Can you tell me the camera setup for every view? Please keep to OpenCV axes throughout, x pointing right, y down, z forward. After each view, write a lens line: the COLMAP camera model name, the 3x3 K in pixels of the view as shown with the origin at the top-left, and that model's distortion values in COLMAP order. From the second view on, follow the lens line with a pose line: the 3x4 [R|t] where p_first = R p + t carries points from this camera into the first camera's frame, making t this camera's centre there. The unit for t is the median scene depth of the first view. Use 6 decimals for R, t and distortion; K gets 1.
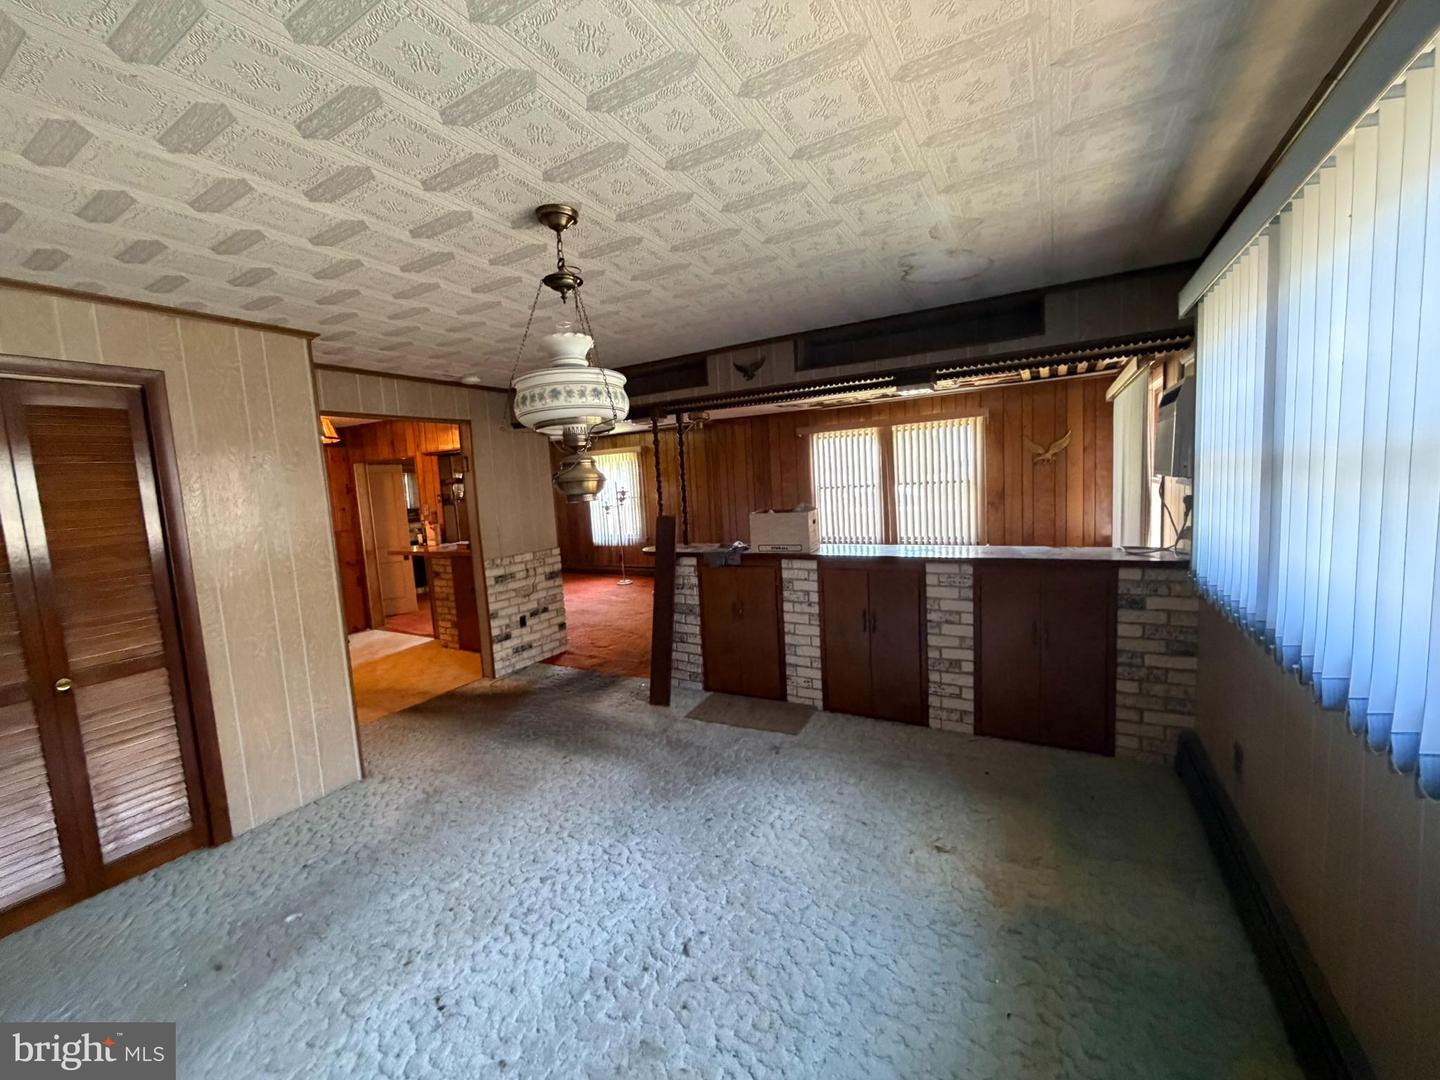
lens RADIAL K [[578.5, 0, 712.8], [0, 578.5, 539.1], [0, 0, 1]] dist [-0.001354, 0.000139]
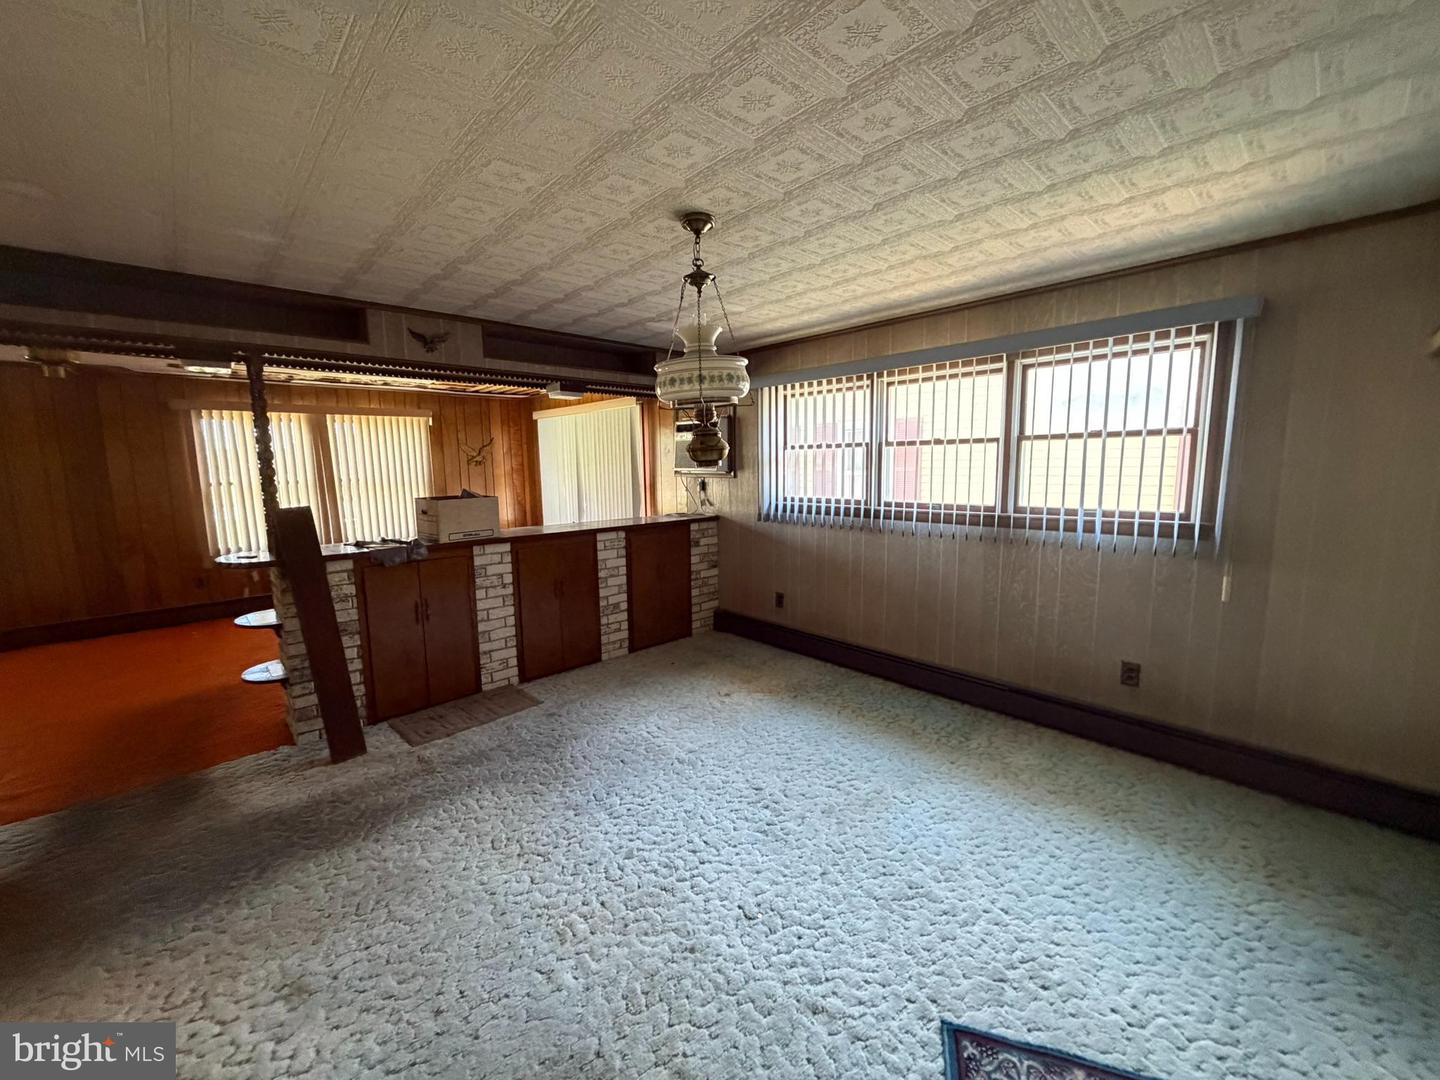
lens RADIAL K [[578.5, 0, 719.2], [0, 578.5, 544.9], [0, 0, 1]] dist [-0.001354, 0.000139]
pose [[0.281545, -0.083997, 0.955865, -0.735378], [0.096257, 0.993609, 0.058962, 0.016204], [-0.954708, 0.075408, 0.287831, 0.346035]]
